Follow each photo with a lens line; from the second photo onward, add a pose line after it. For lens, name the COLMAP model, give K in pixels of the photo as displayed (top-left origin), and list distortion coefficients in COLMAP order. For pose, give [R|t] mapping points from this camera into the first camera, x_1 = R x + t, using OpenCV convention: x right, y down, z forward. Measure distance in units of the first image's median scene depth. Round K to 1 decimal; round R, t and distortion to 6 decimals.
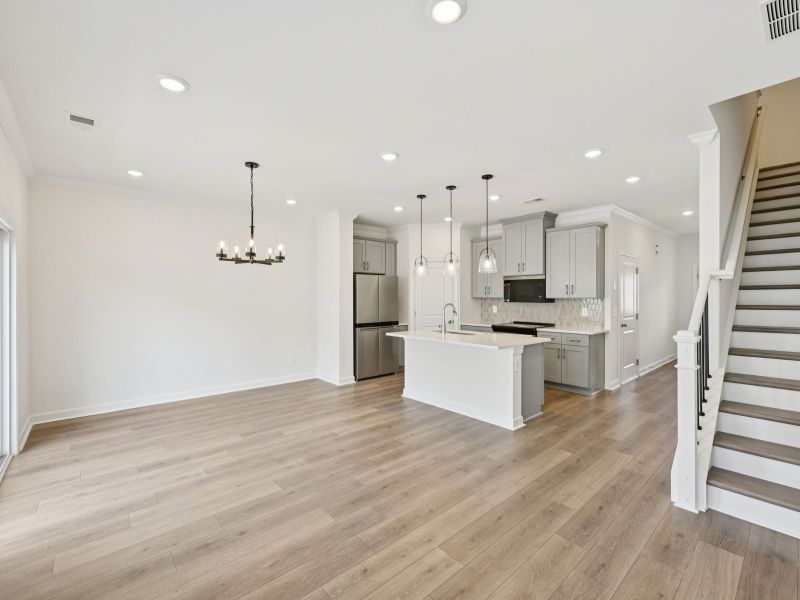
lens RADIAL K [[355.0, 0, 395.9], [0, 355.0, 302.4], [0, 0, 1]] dist [-0.004042, 0.000037]
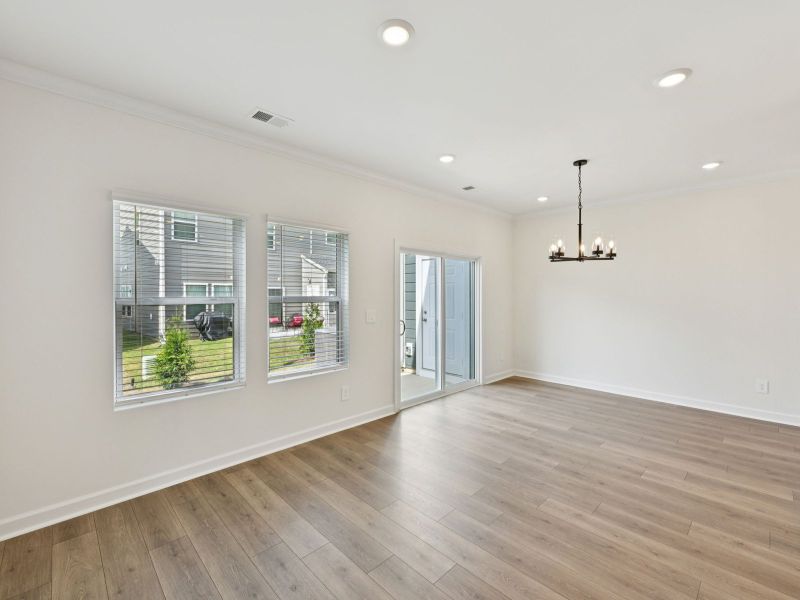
lens RADIAL K [[355.0, 0, 395.4], [0, 355.0, 295.5], [0, 0, 1]] dist [-0.004042, 0.000037]
pose [[0.039986, 0.003920, -0.999193, 0.680562], [-0.015211, 0.999879, 0.003313, -0.009072], [0.999084, 0.015066, 0.040040, 0.519643]]
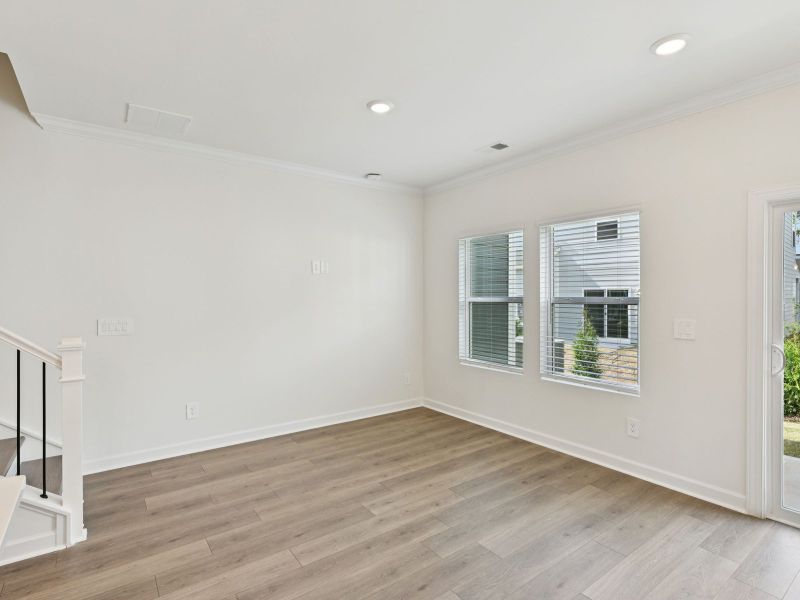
lens RADIAL K [[410.4, 0, 399.6], [0, 410.4, 299.6], [0, 0, 1]] dist [0.001077, -0.000270]
pose [[-0.996507, 0.003129, 0.083448, -0.046019], [0.005621, 0.999545, 0.029639, -0.029013], [-0.083317, 0.030004, -0.996071, 1.501135]]
